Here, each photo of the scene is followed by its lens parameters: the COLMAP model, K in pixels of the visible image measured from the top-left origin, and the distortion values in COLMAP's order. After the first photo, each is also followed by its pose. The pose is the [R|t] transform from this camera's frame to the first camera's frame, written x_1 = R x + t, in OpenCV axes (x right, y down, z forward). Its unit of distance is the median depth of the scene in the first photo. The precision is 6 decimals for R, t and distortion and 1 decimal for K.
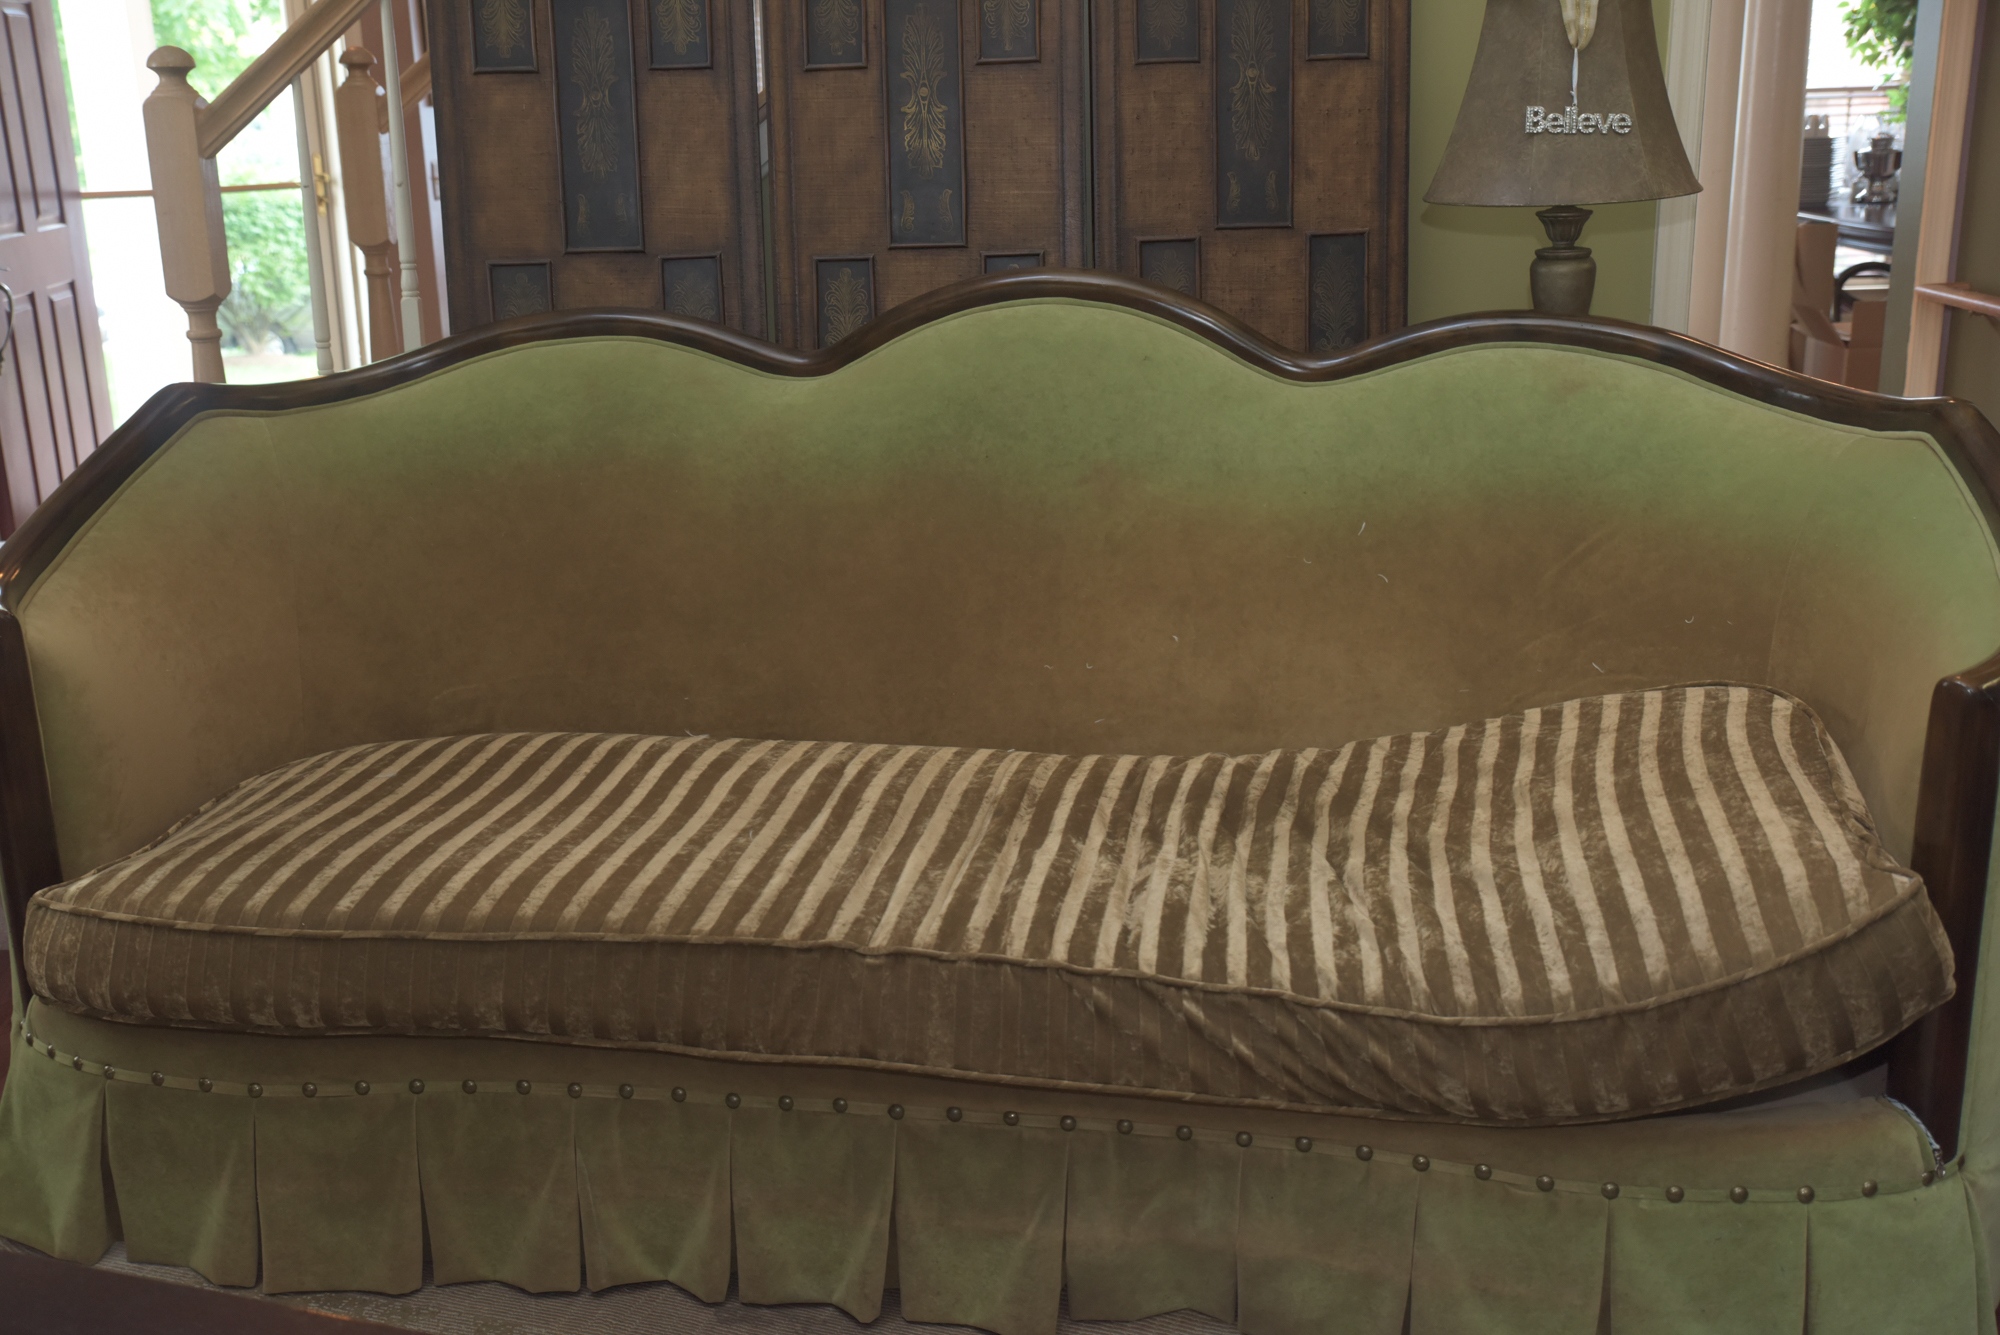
lens RADIAL K [[2102.1, 0, 998.2], [0, 2102.1, 677.5], [0, 0, 1]] dist [0.006786, 0.032491]
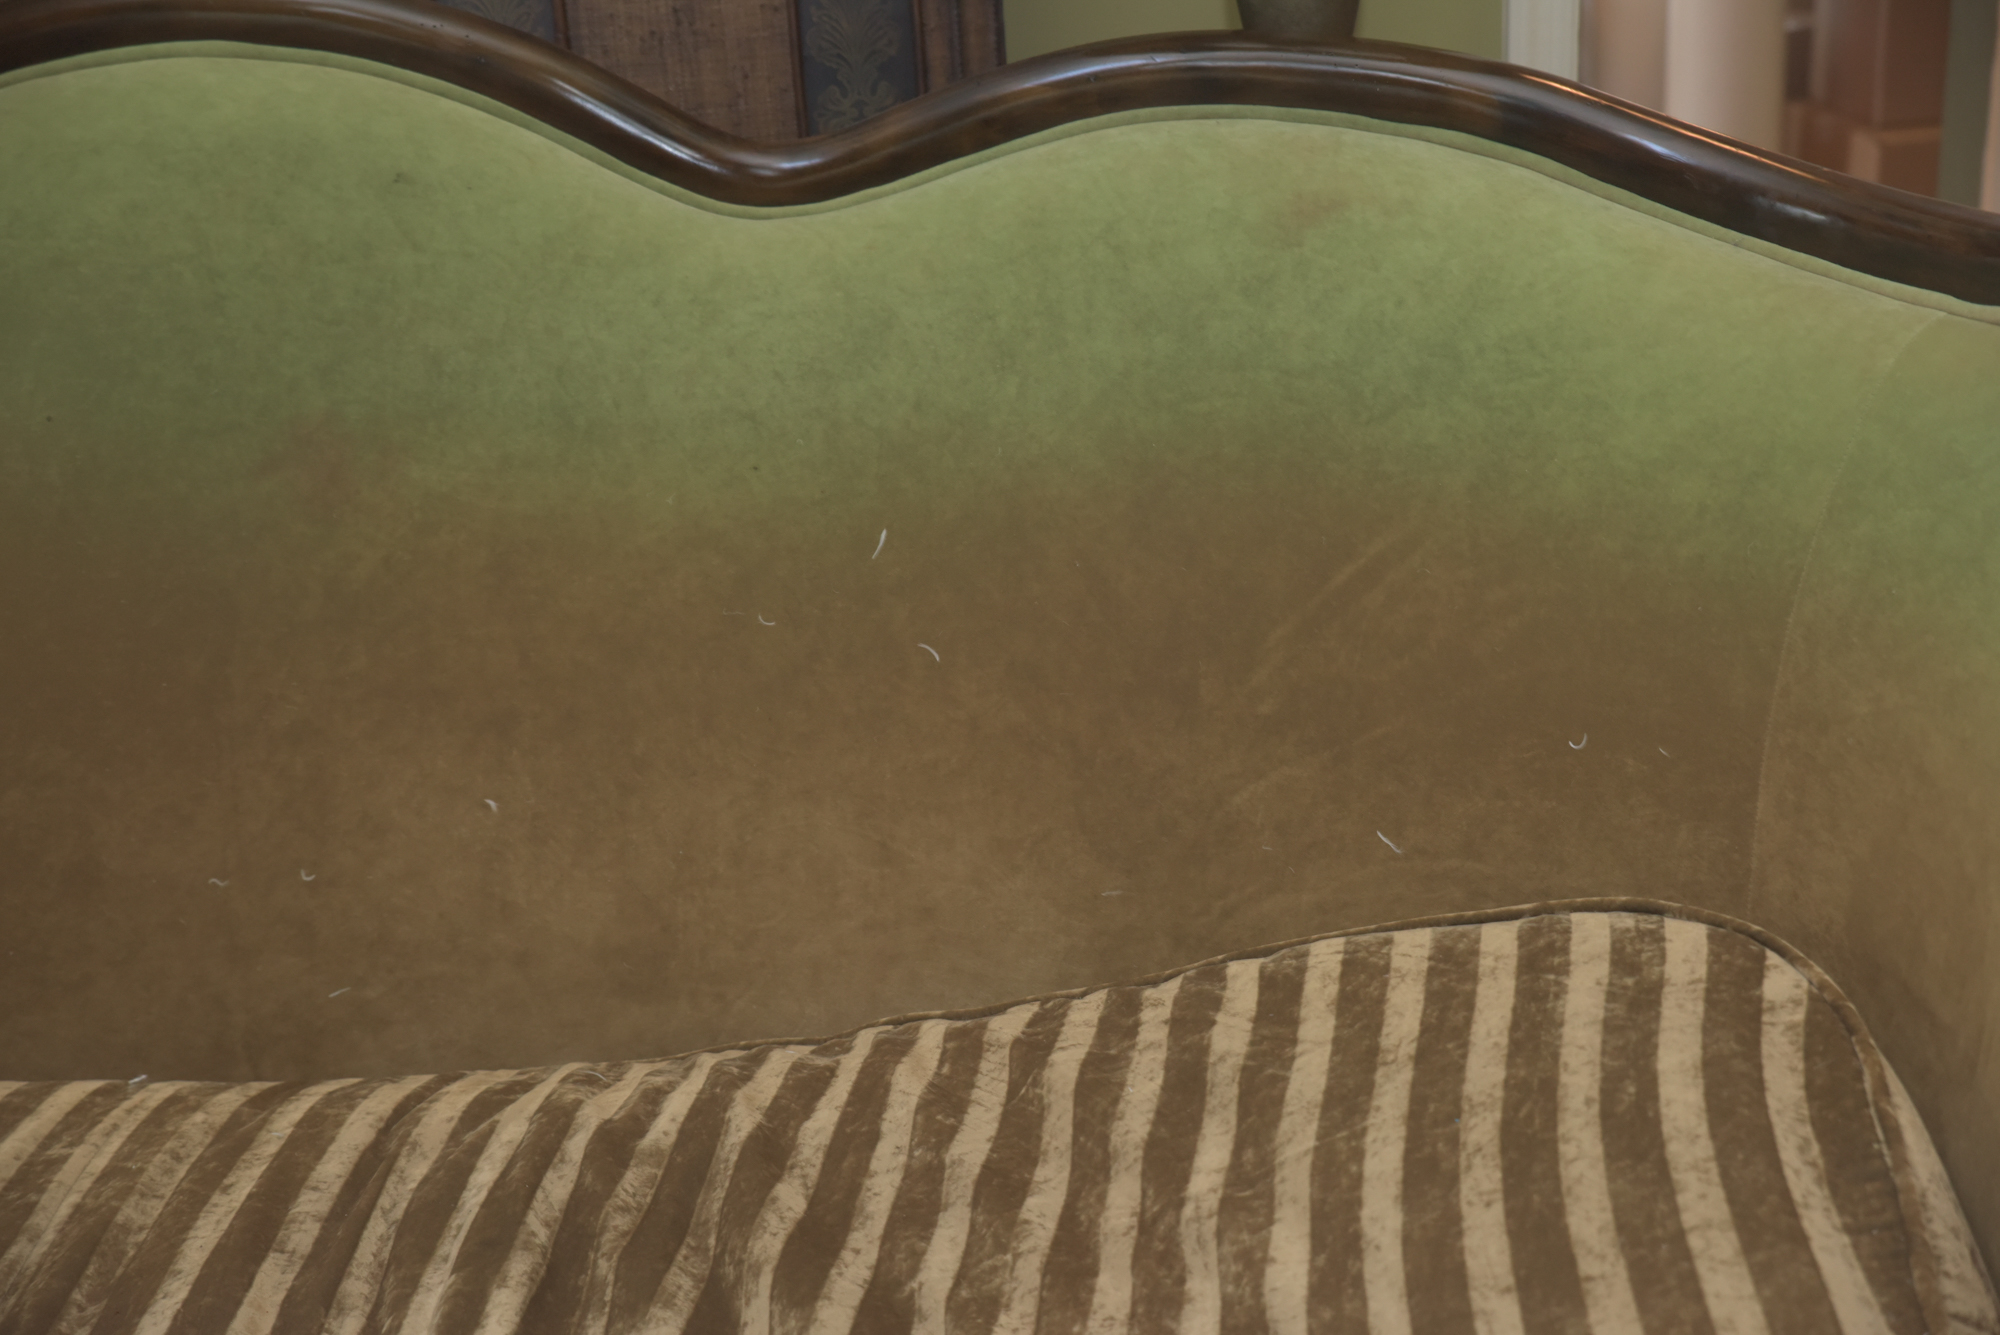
lens RADIAL K [[2847.1, 0, 997.7], [0, 2847.1, 623.3], [0, 0, 1]] dist [0.097457, -0.022310]
pose [[0.994610, -0.067156, 0.079000, 0.163201], [0.059457, 0.993596, 0.096079, -0.122973], [-0.084946, -0.090864, 0.992234, 0.417825]]
